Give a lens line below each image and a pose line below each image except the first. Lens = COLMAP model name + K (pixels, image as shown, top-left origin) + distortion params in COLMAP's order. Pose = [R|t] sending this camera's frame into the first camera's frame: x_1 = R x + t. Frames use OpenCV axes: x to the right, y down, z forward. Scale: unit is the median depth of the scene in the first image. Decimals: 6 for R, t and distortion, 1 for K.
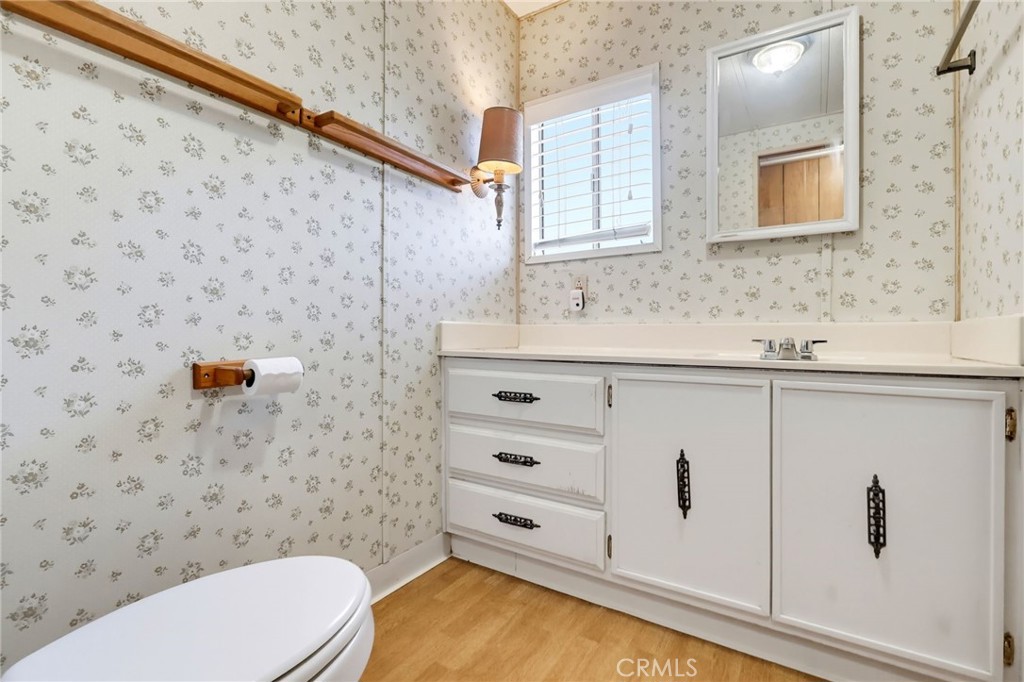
lens RADIAL K [[482.0, 0, 514.8], [0, 482.0, 333.3], [0, 0, 1]] dist [-0.002024, 0.000619]
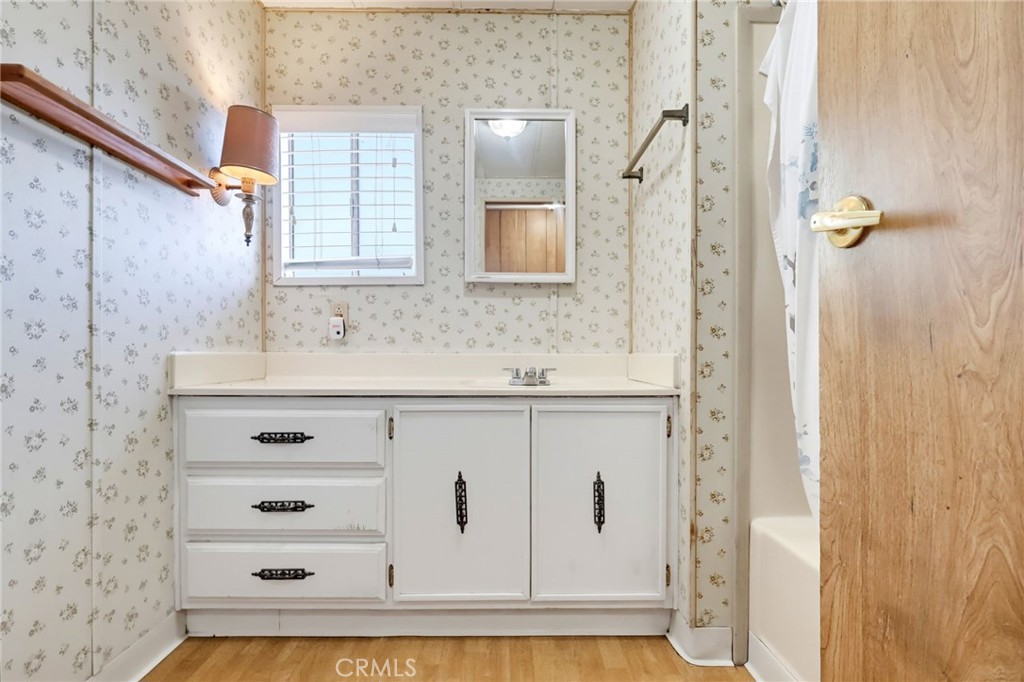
lens RADIAL K [[487.8, 0, 511.6], [0, 487.8, 346.5], [0, 0, 1]] dist [-0.002521, 0.000219]
pose [[0.831756, 0.000878, 0.555140, -0.149313], [-0.001331, 0.999999, 0.000414, -0.040192], [-0.555139, -0.001083, 0.831757, -0.001350]]
